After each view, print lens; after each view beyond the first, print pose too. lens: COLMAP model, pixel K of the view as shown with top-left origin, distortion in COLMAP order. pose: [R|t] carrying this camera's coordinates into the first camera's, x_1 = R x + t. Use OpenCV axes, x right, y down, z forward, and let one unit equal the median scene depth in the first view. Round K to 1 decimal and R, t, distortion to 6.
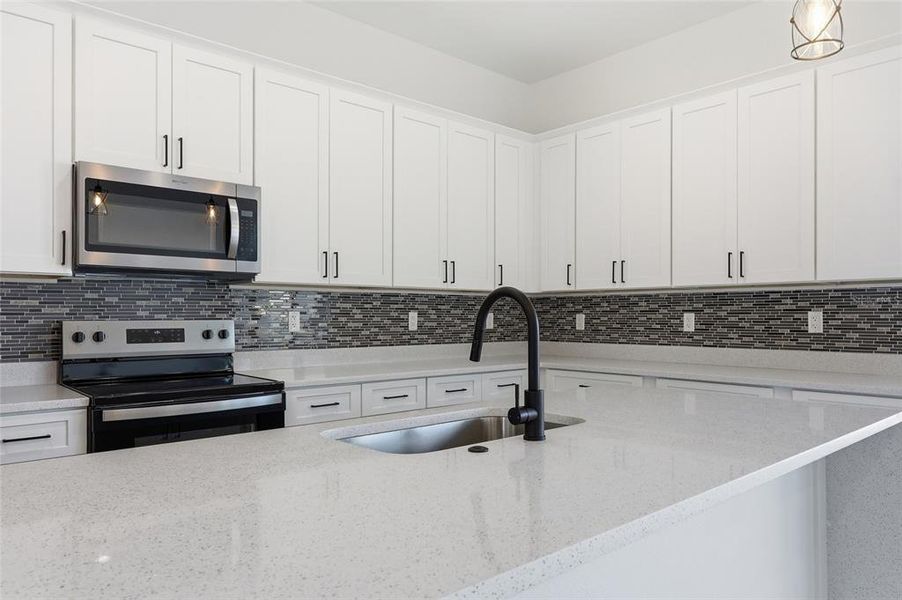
lens RADIAL K [[621.8, 0, 453.1], [0, 621.8, 314.3], [0, 0, 1]] dist [0.001681, -0.000811]
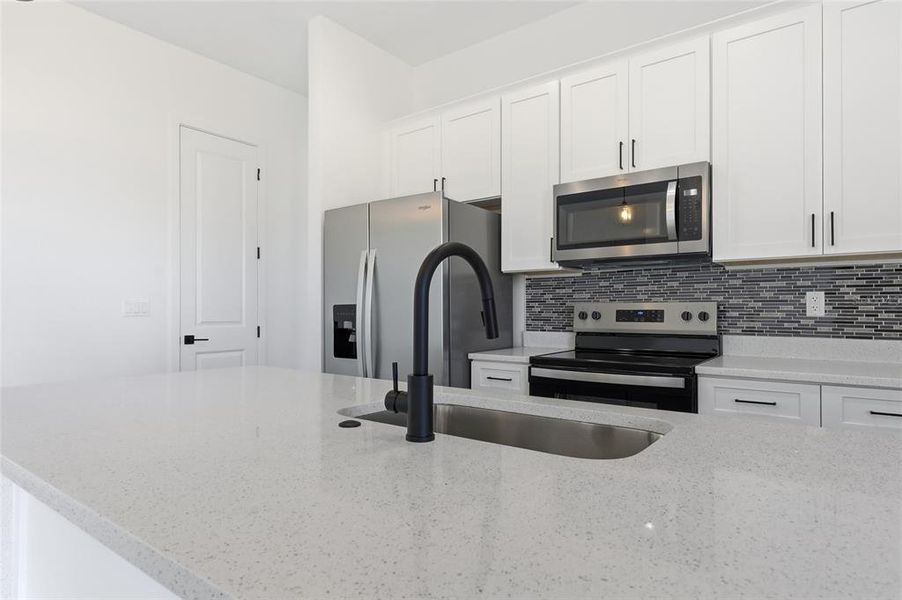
lens RADIAL K [[520.8, 0, 445.4], [0, 520.8, 305.9], [0, 0, 1]] dist [0.003400, 0.000931]
pose [[0.180606, -0.007533, -0.983527, 0.355725], [0.002212, 0.999971, -0.007252, 0.019332], [0.983553, -0.000865, 0.180618, 0.414793]]
